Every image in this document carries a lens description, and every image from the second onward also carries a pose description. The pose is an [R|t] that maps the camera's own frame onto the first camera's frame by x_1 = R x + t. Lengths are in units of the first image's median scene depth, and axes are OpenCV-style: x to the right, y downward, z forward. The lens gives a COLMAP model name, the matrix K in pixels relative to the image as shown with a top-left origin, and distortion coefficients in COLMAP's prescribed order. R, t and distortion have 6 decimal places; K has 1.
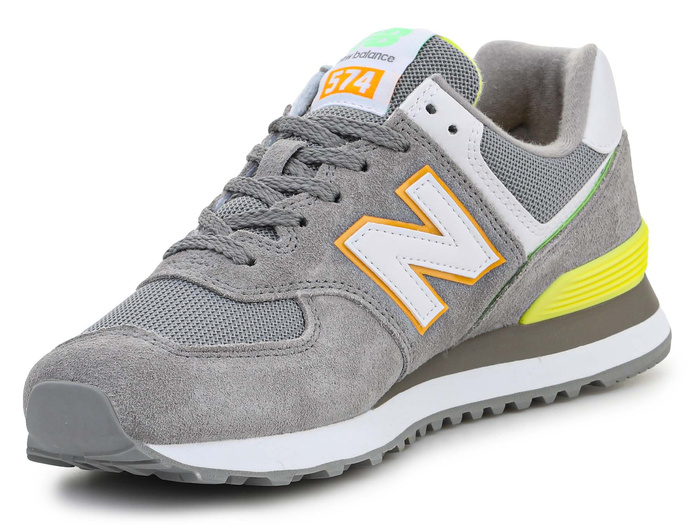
lens RADIAL K [[1781.2, 0, 350.0], [0, 1781.2, 262.5], [0, 0, 1]] dist [0.017758, 0.127449]
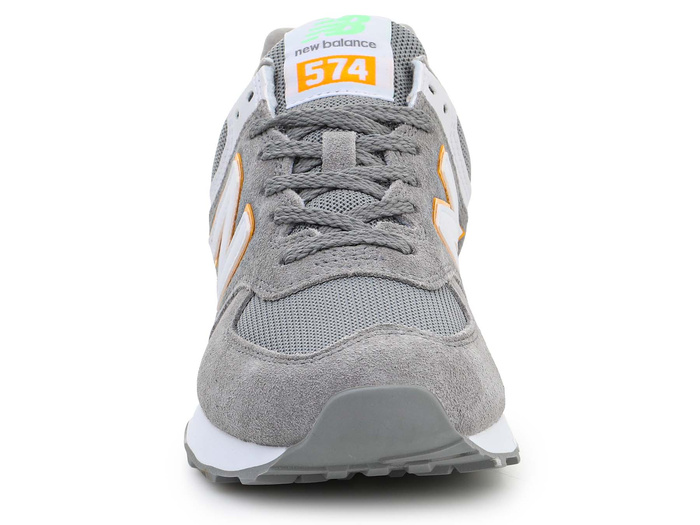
lens RADIAL K [[1753.6, 0, 350.0], [0, 1753.6, 262.5], [0, 0, 1]] dist [0.032147, -0.000201]
pose [[0.950128, -0.118537, 0.288455, -0.301477], [0.116178, 0.992905, 0.025348, -0.018518], [-0.289413, 0.009428, 0.957158, 0.048791]]
